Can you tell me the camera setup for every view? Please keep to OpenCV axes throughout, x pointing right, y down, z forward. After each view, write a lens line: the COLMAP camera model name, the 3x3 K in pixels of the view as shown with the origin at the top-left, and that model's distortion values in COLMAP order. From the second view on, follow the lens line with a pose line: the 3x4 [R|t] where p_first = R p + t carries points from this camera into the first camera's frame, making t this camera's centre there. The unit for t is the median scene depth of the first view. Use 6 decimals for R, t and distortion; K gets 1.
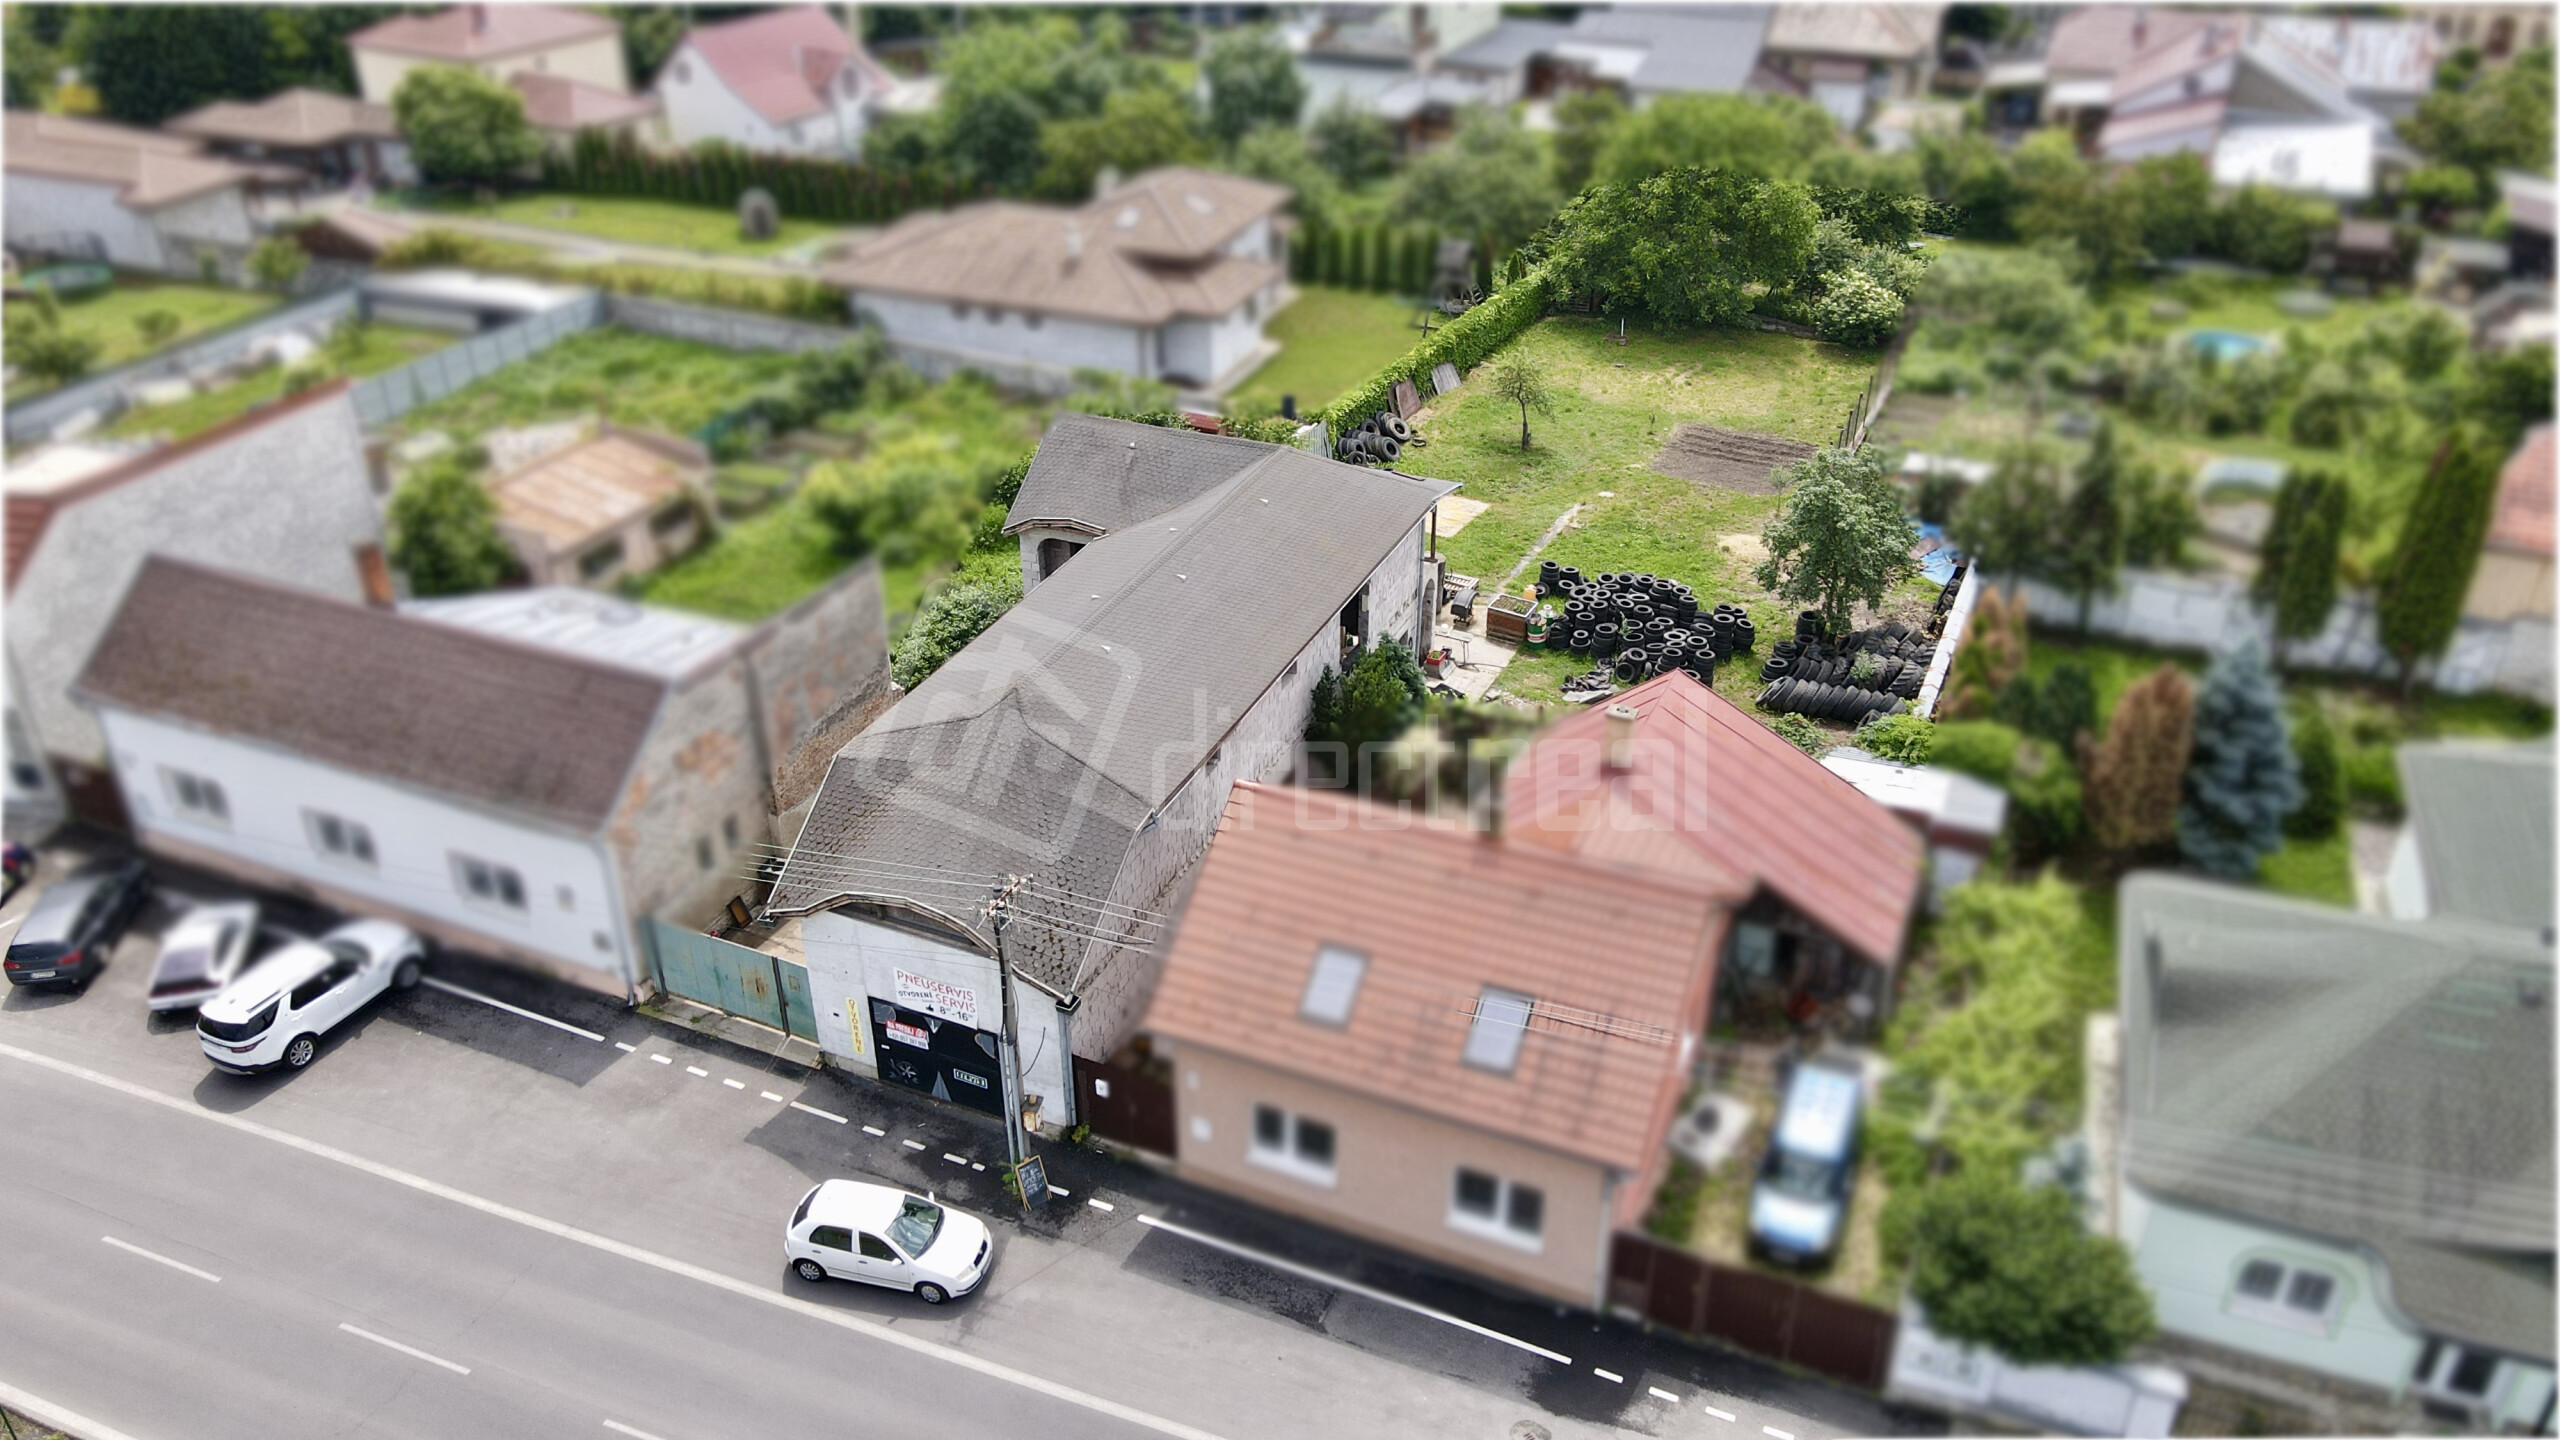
lens RADIAL K [[1832.2, 0, 1278.7], [0, 1832.2, 727.2], [0, 0, 1]] dist [0.004596, 0.015357]
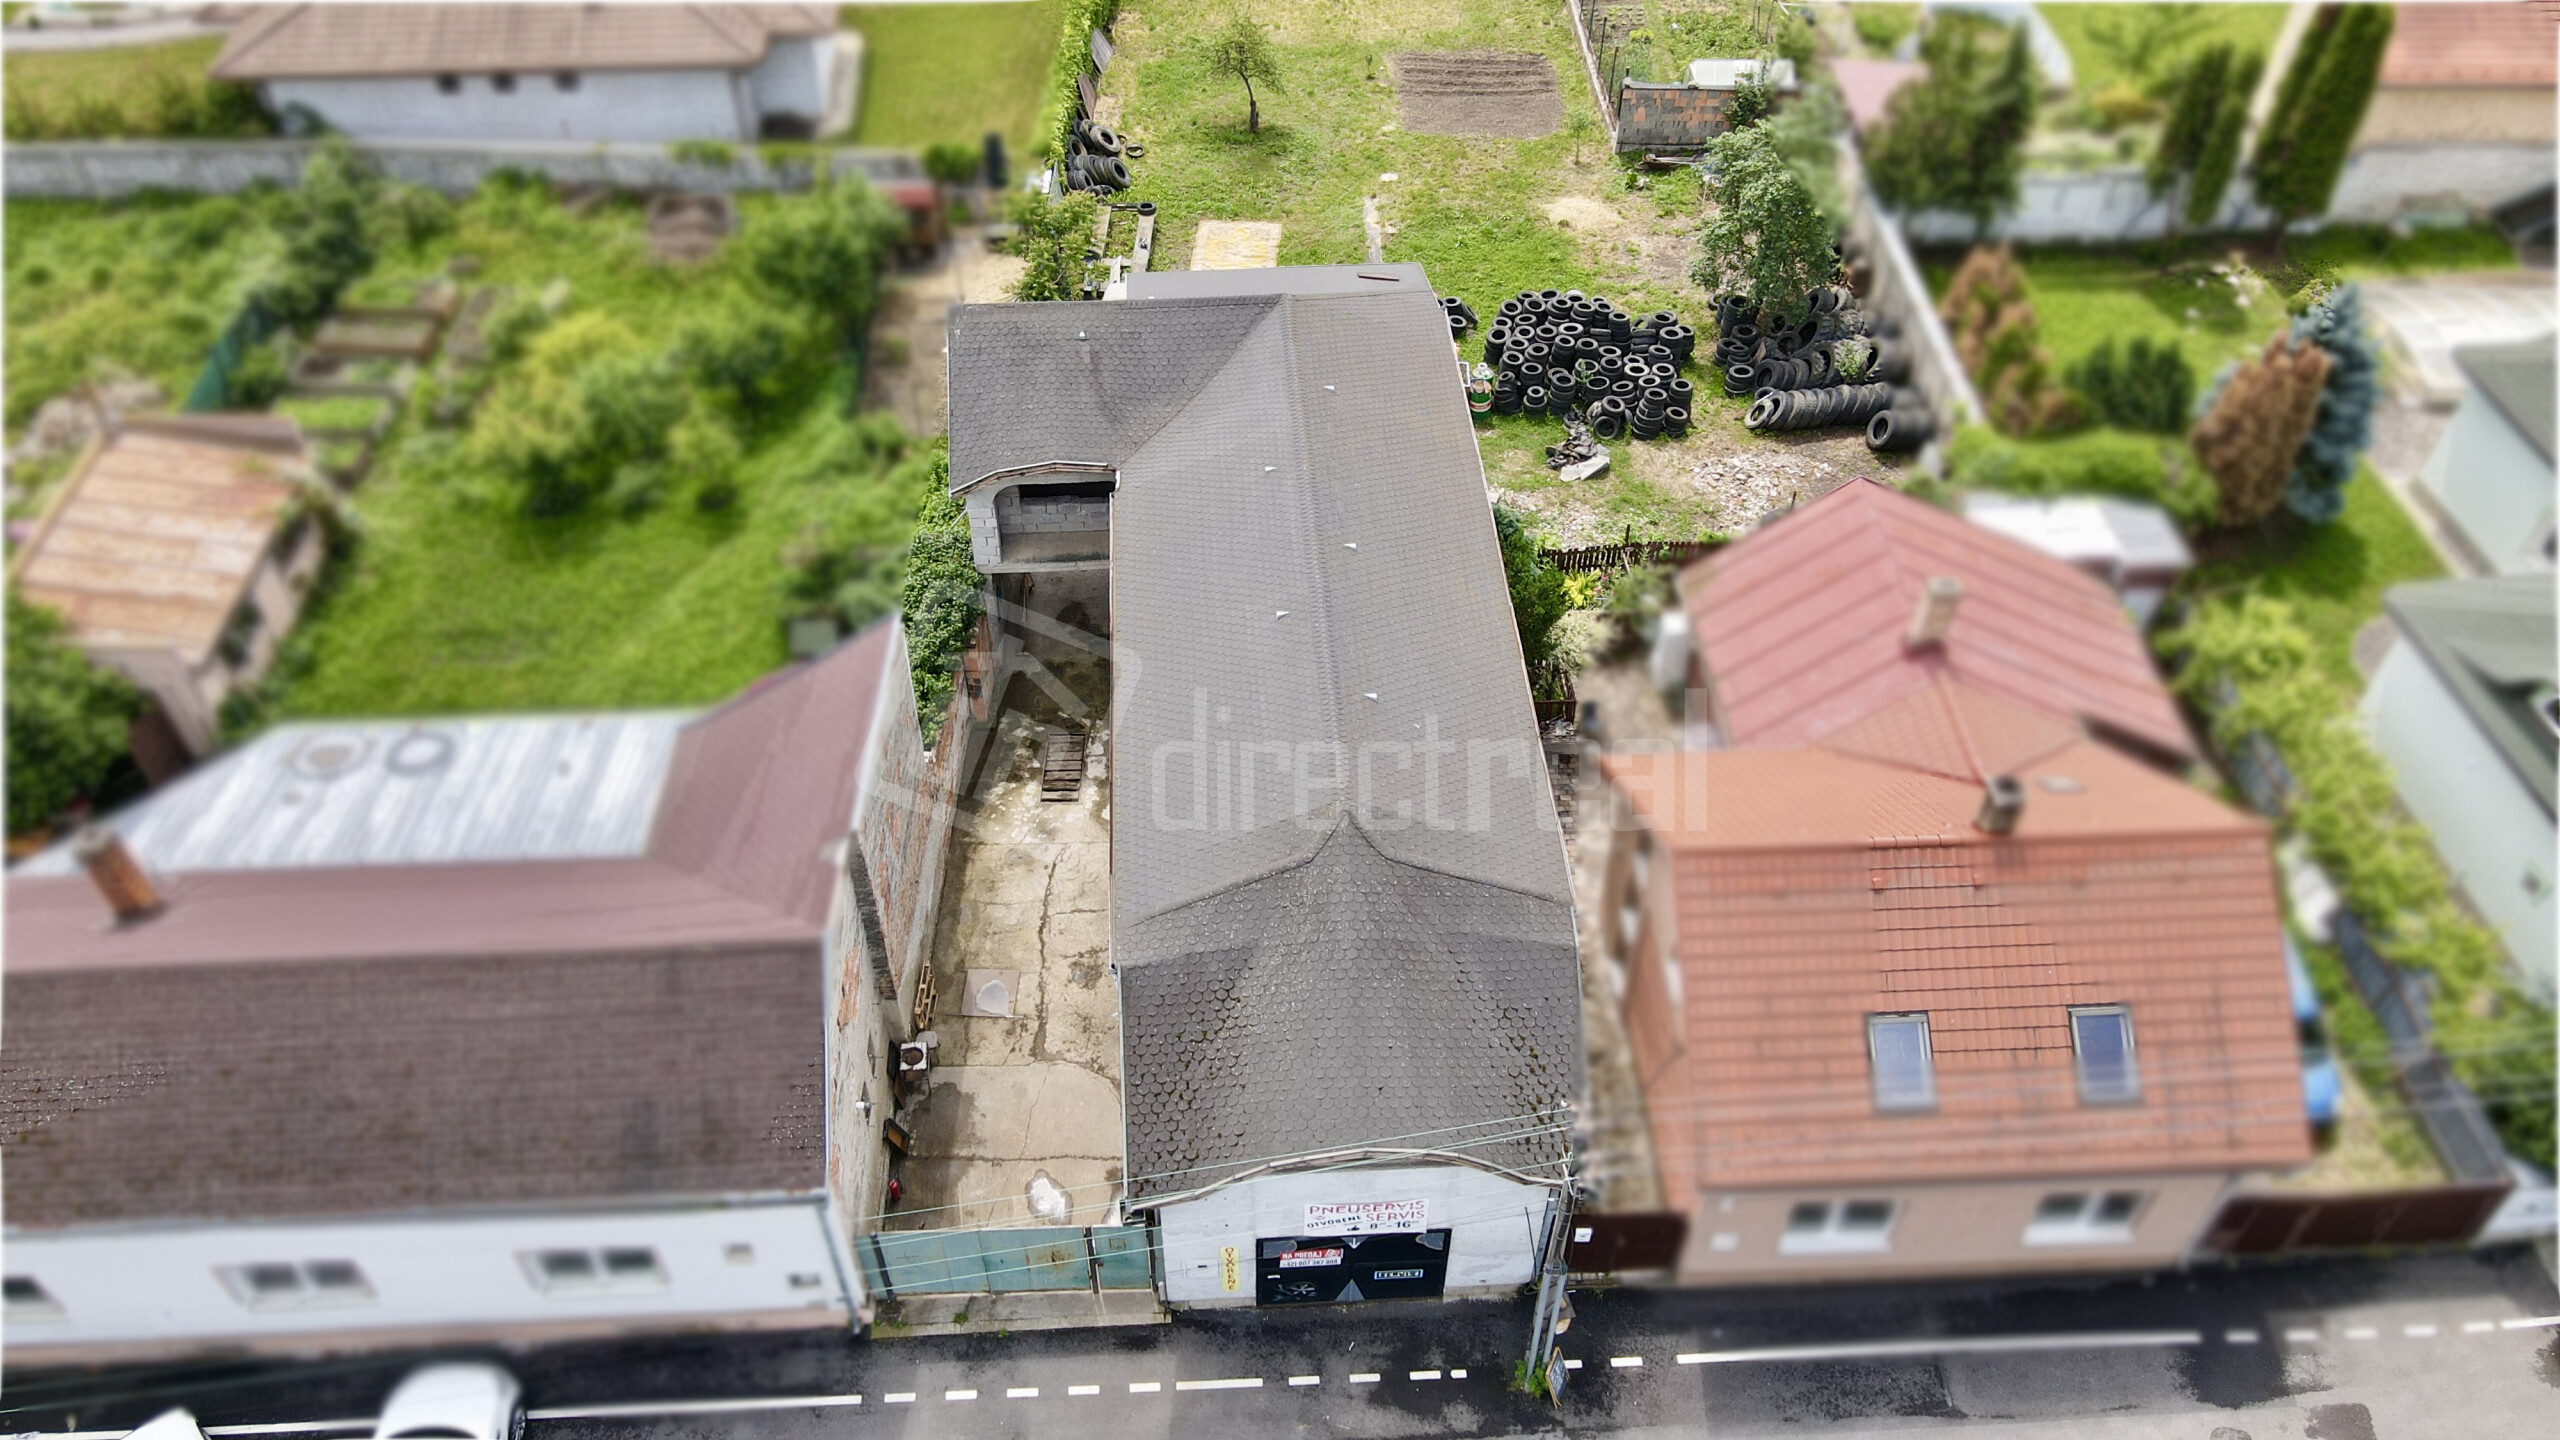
lens RADIAL K [[1832.2, 0, 1279.8], [0, 1832.2, 709.6], [0, 0, 1]] dist [0.004596, 0.015357]
pose [[0.892340, -0.318595, 0.319728, -0.370667], [0.225206, 0.928155, 0.296330, -0.270055], [-0.391166, -0.192422, 0.899979, 0.330194]]
